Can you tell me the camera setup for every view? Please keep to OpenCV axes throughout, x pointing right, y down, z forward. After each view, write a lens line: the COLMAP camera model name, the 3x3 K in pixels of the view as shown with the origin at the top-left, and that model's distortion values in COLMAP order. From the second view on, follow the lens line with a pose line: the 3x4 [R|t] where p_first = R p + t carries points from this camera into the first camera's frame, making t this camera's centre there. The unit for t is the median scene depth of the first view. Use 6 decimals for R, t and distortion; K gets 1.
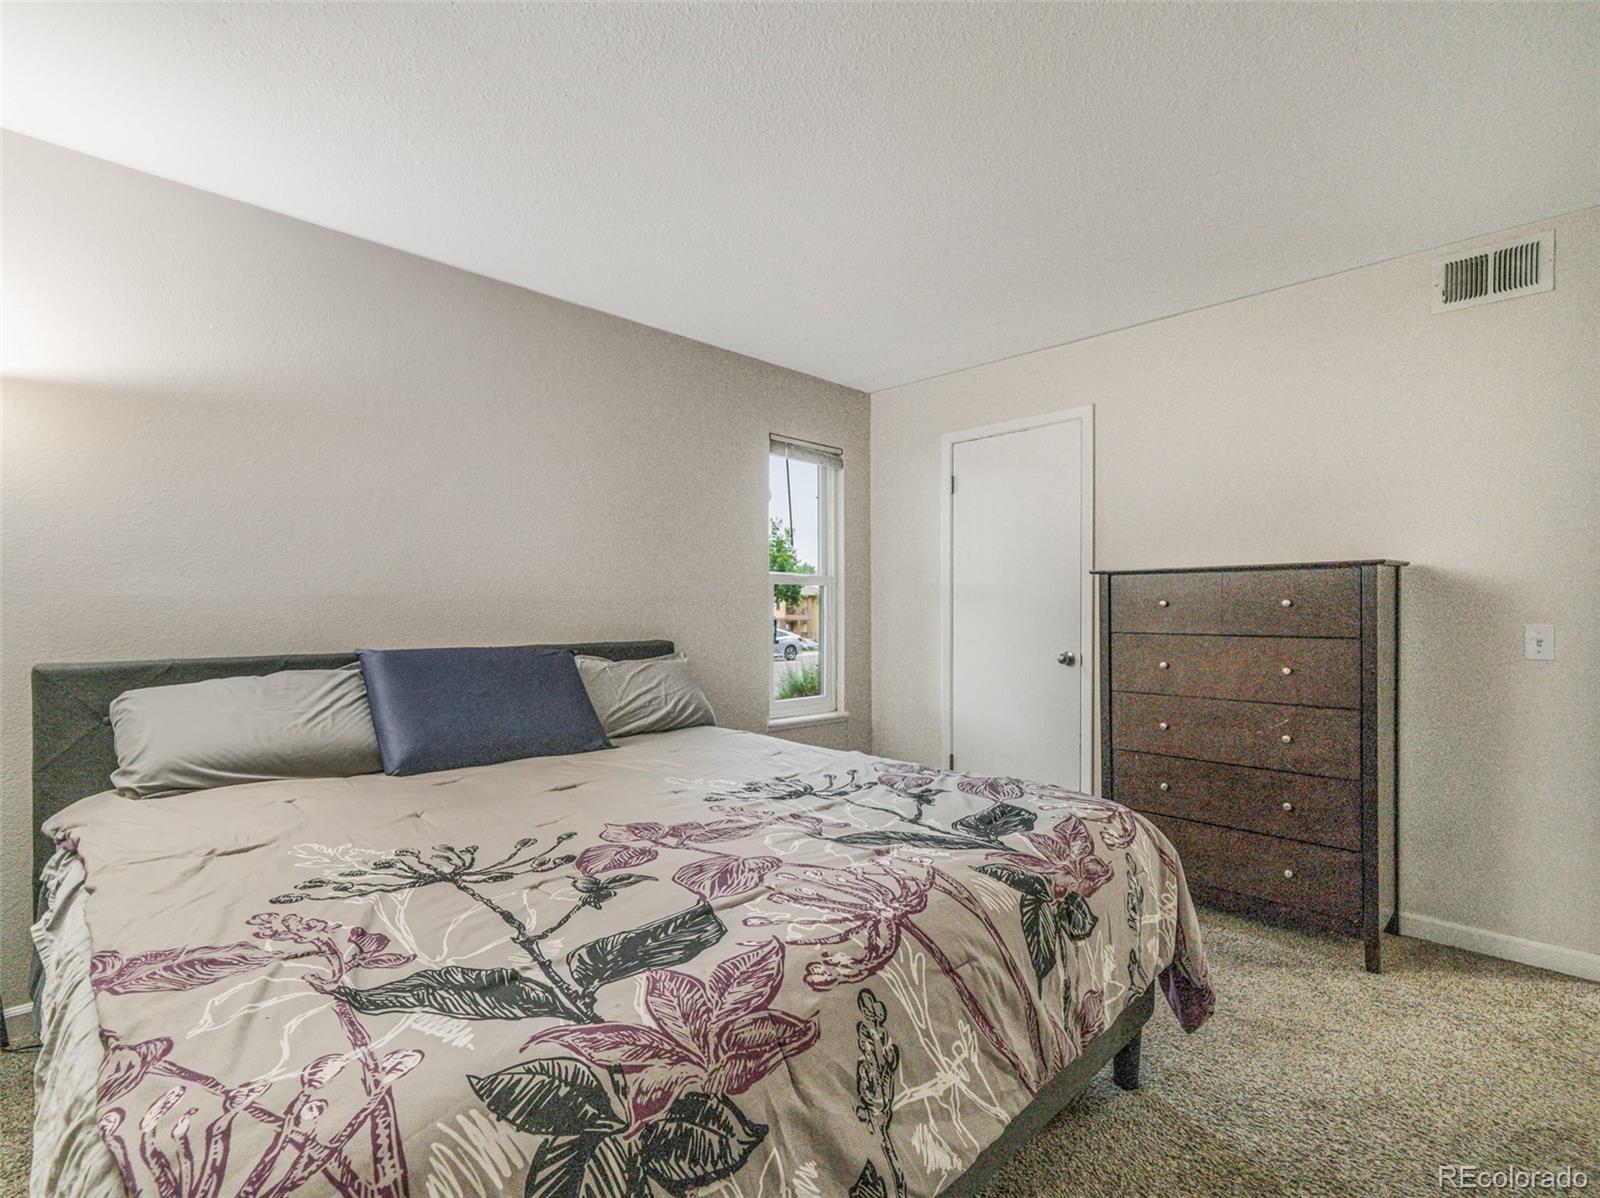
lens RADIAL K [[755.8, 0, 795.2], [0, 755.8, 595.9], [0, 0, 1]] dist [-0.000232, -0.000078]
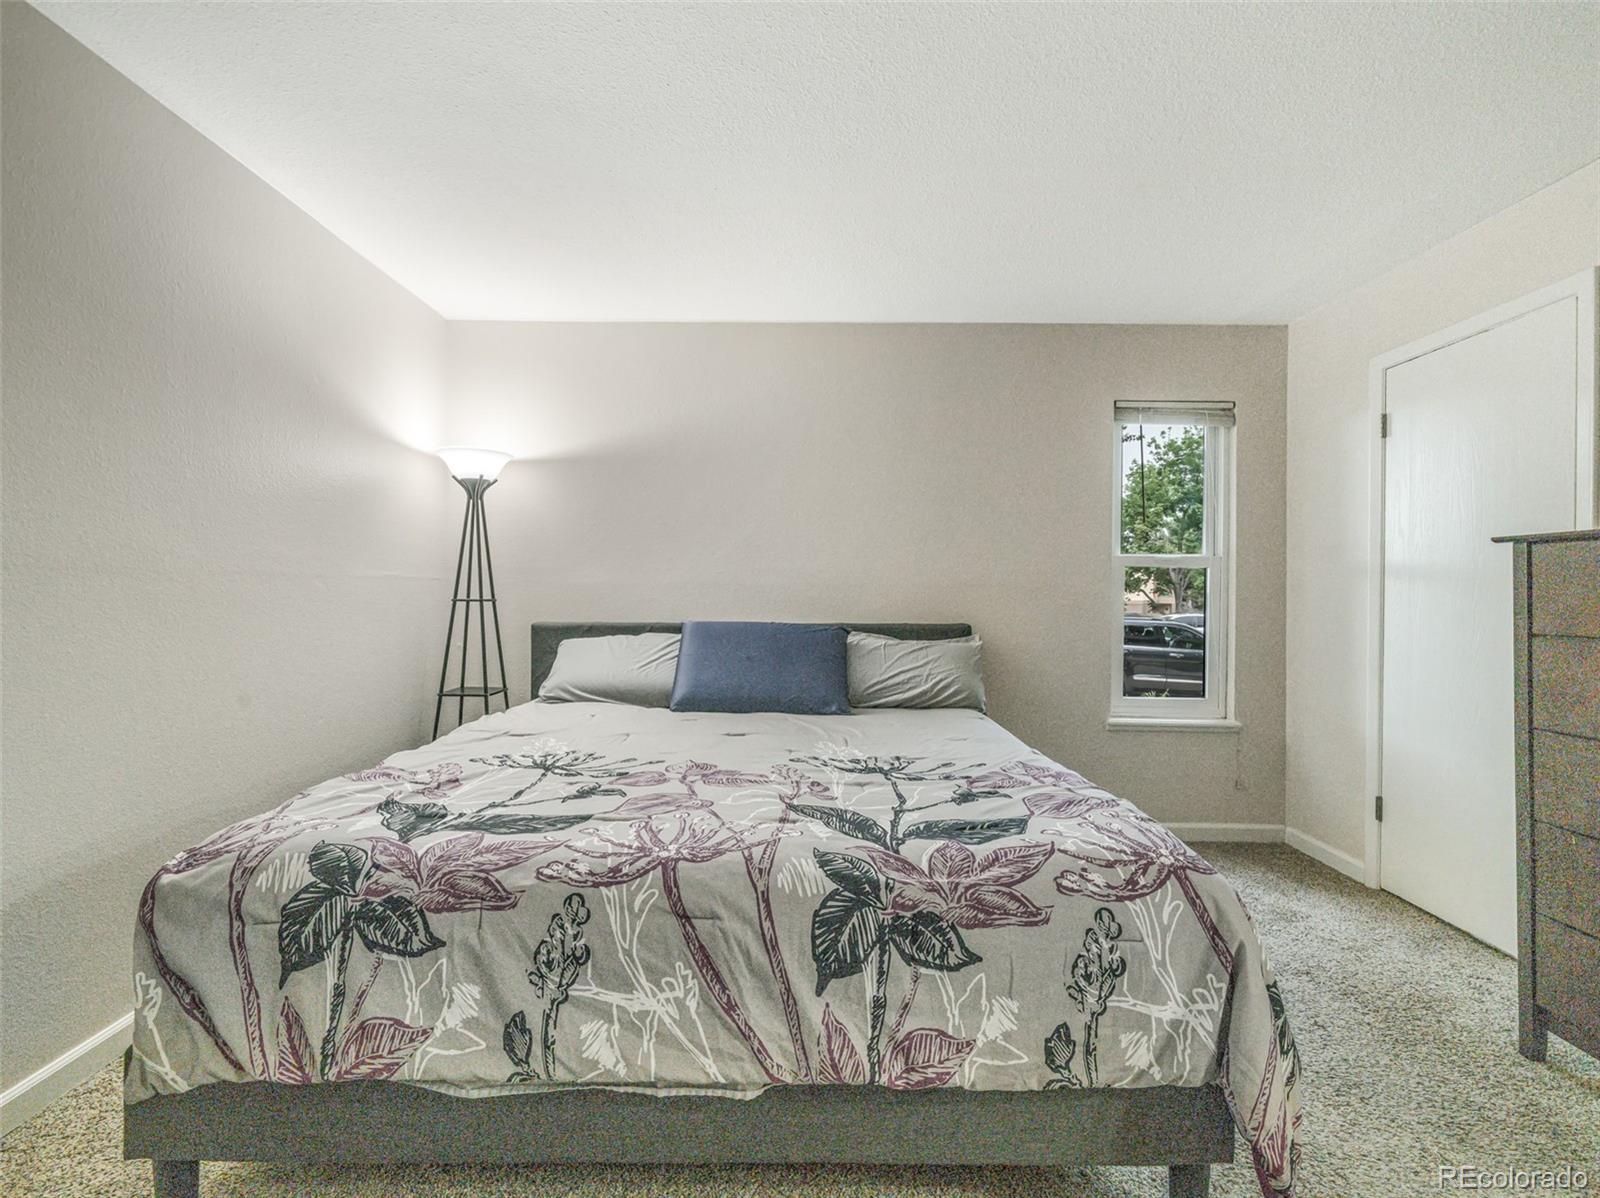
lens RADIAL K [[738.7, 0, 794.7], [0, 738.7, 579.0], [0, 0, 1]] dist [-0.000947, -0.000163]
pose [[0.710695, -0.008500, -0.703448, 0.854474], [0.004320, 0.999961, -0.007719, 0.008987], [0.703487, 0.002447, 0.710704, 0.272645]]
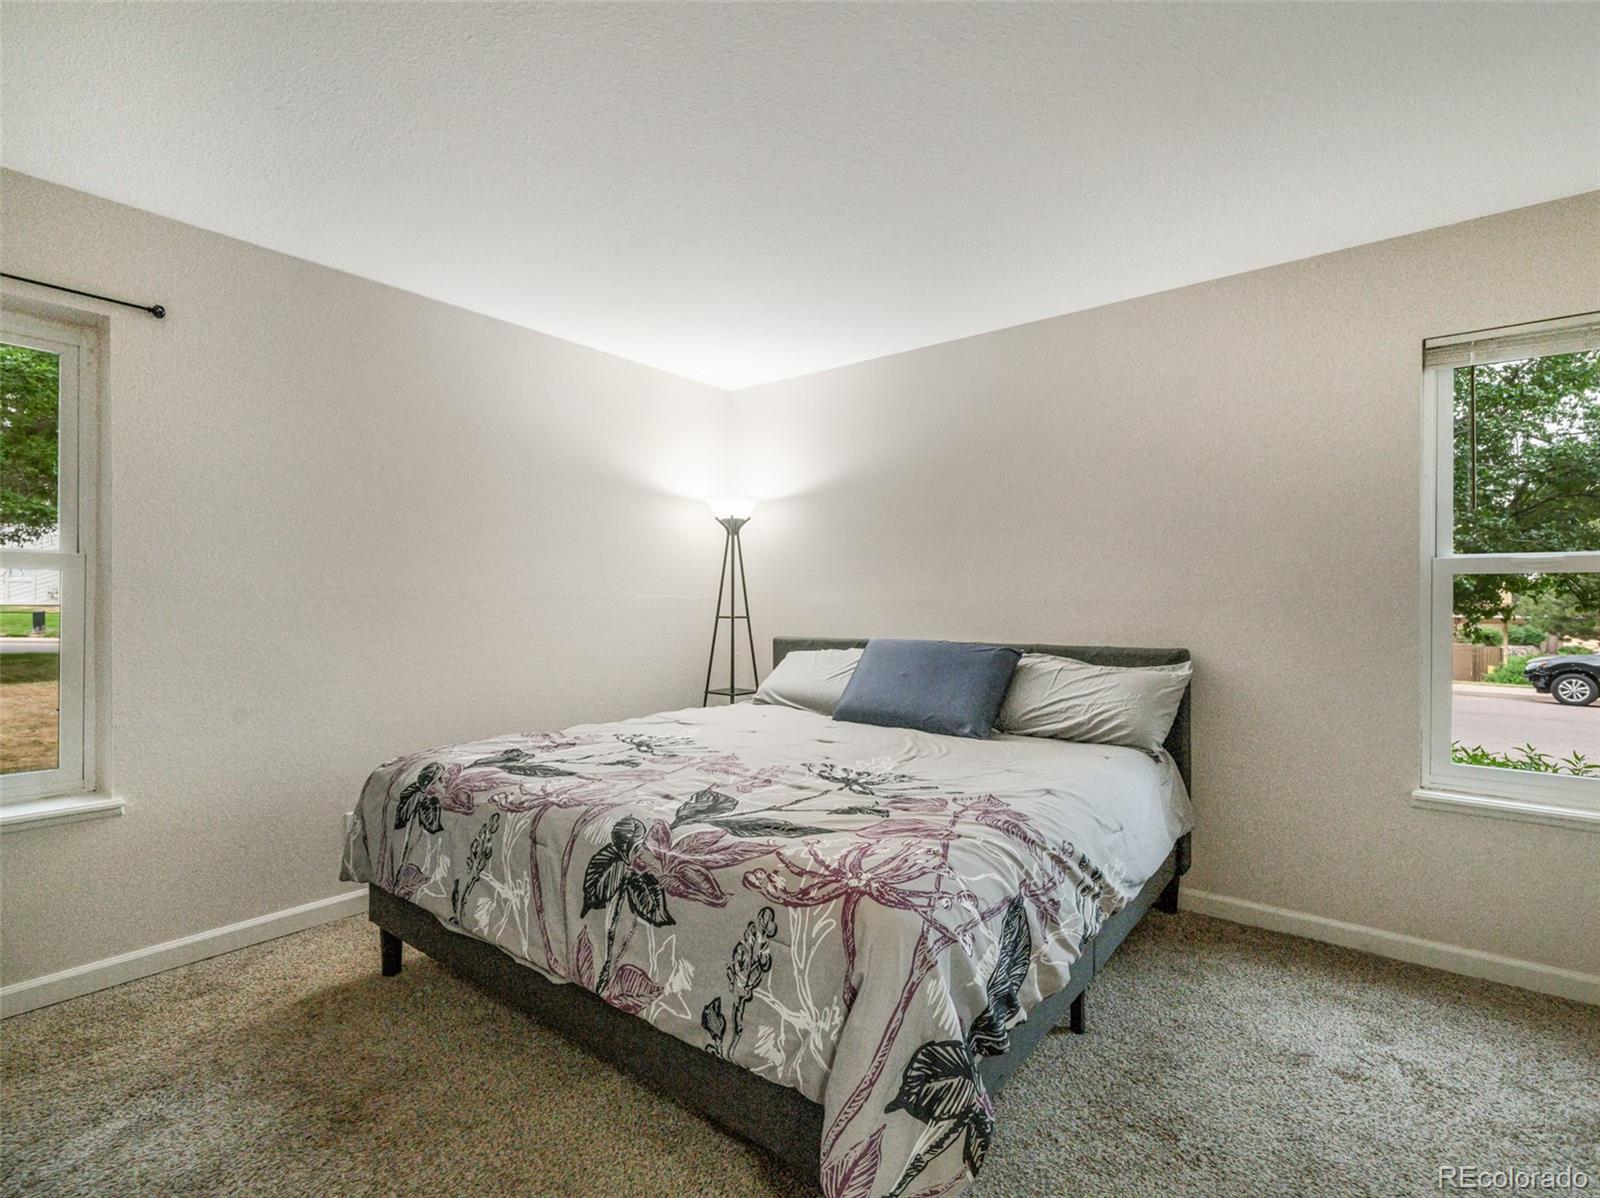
lens RADIAL K [[773.1, 0, 795.8], [0, 773.1, 584.7], [0, 0, 1]] dist [0.000218, -0.000253]
pose [[0.123946, -0.028947, -0.991867, 1.472180], [0.009355, 0.999564, -0.028003, 0.013873], [0.992245, -0.005808, 0.124162, 1.056906]]
